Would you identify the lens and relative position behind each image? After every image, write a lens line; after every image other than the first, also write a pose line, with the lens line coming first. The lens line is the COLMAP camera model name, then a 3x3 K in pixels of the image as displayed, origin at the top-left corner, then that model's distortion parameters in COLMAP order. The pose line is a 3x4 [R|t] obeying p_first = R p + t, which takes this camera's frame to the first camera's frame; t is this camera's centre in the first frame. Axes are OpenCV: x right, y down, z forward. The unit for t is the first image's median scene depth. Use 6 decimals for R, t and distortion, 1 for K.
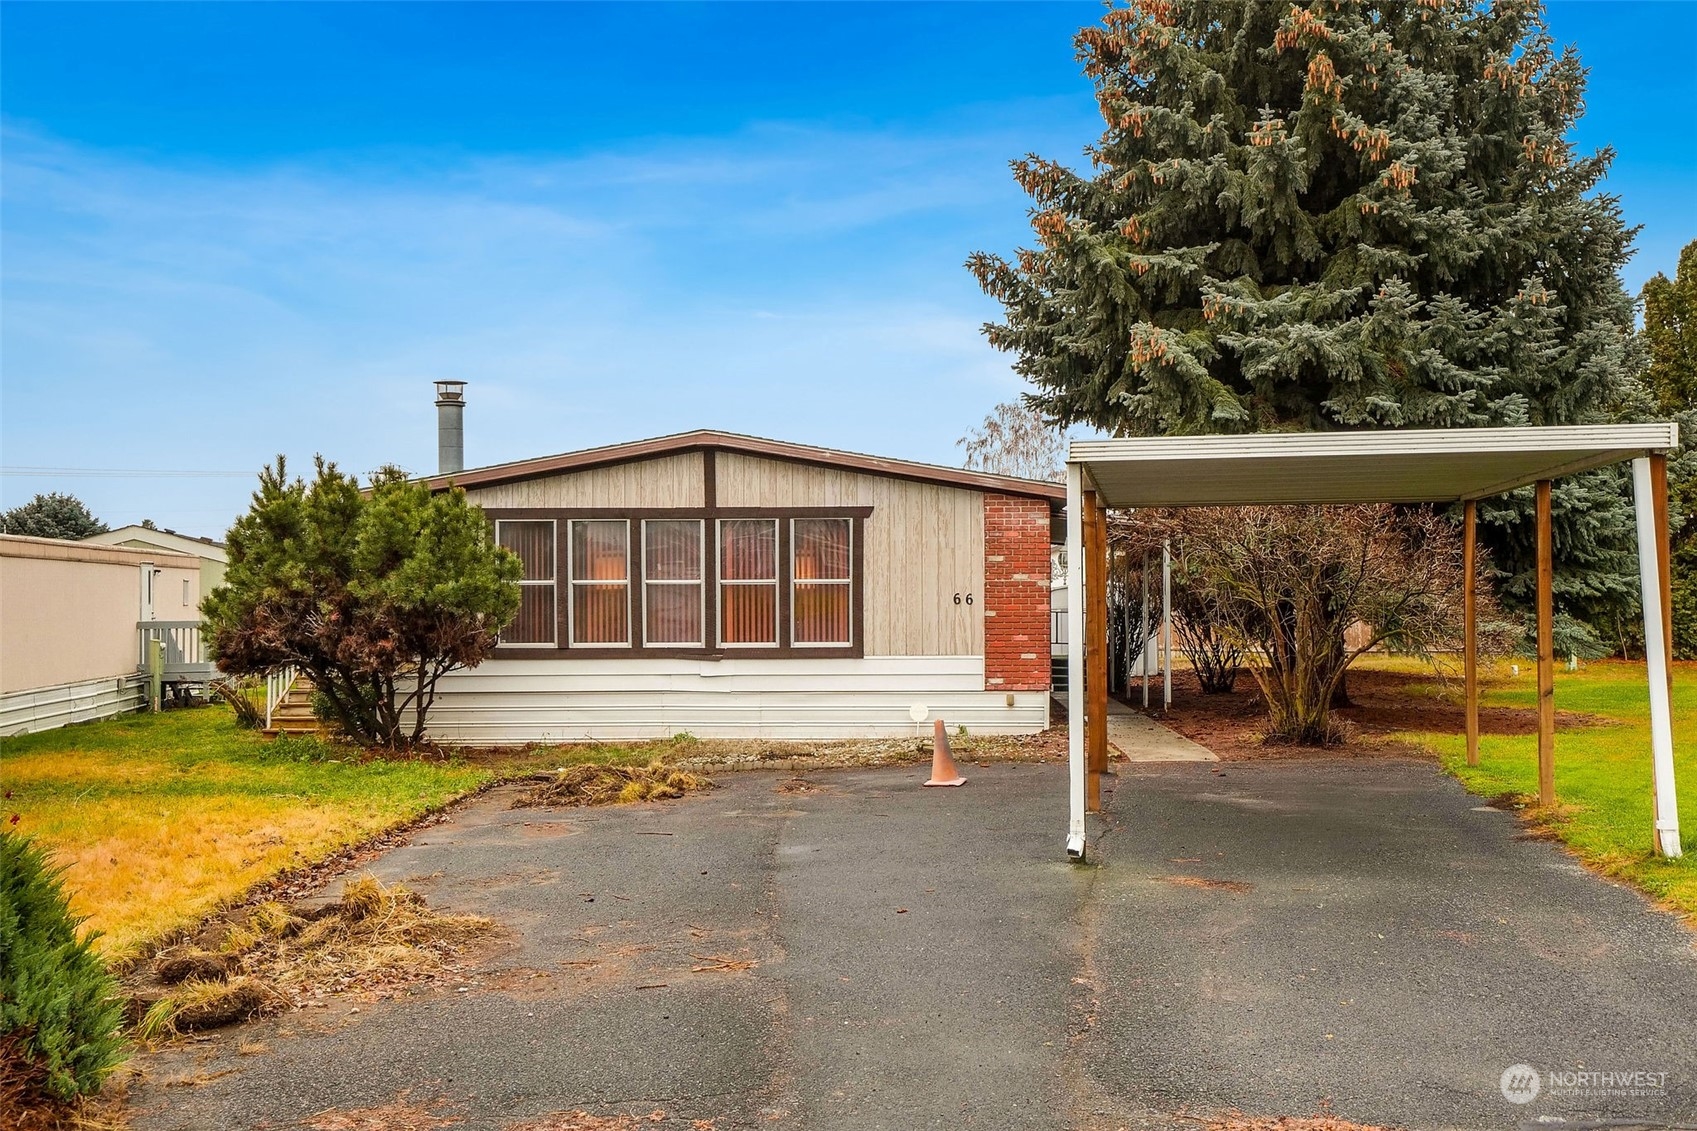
lens RADIAL K [[1979.8, 0, 848.5], [0, 1979.8, 565.5], [0, 0, 1]] dist [0.074563, -0.238350]
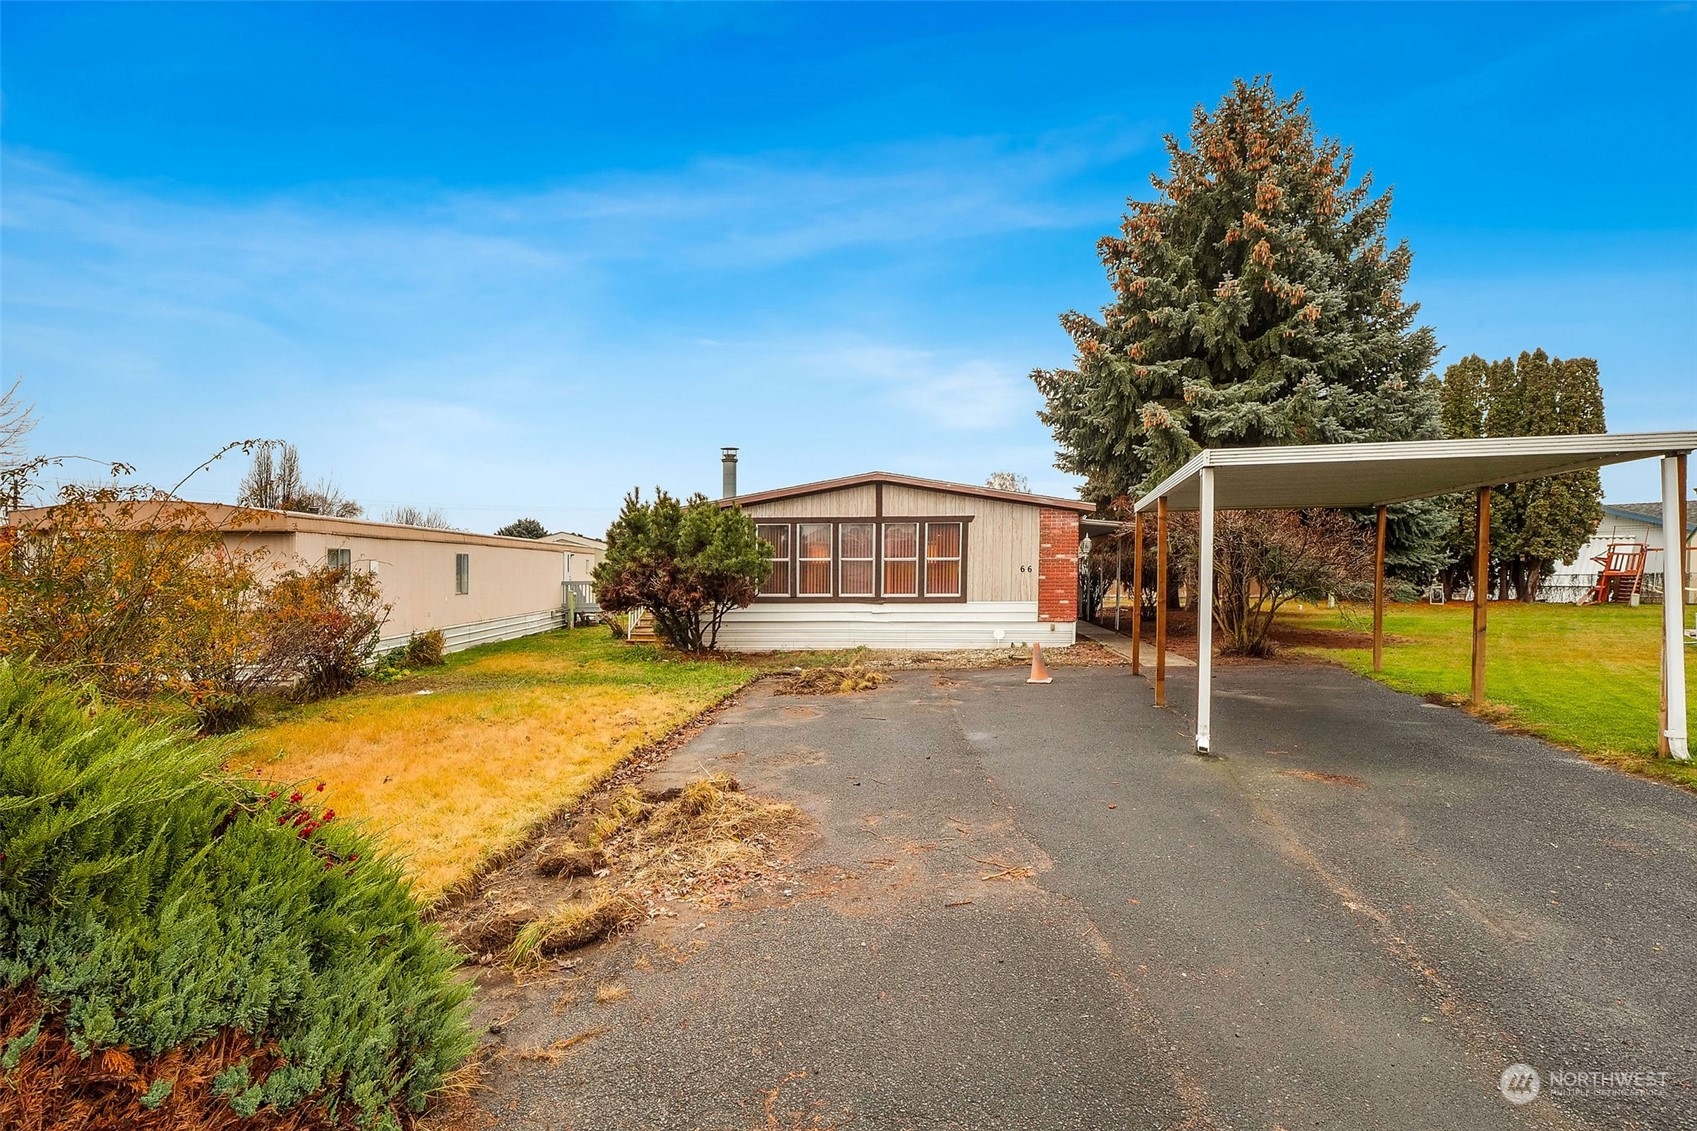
lens RADIAL K [[799.6, 0, 848.2], [0, 799.6, 541.4], [0, 0, 1]] dist [-0.019102, 0.000302]
pose [[0.999837, -0.000277, -0.018030, -0.089441], [-0.000106, 0.999774, -0.021246, 0.008048], [0.018032, 0.021244, 0.999612, 0.311657]]
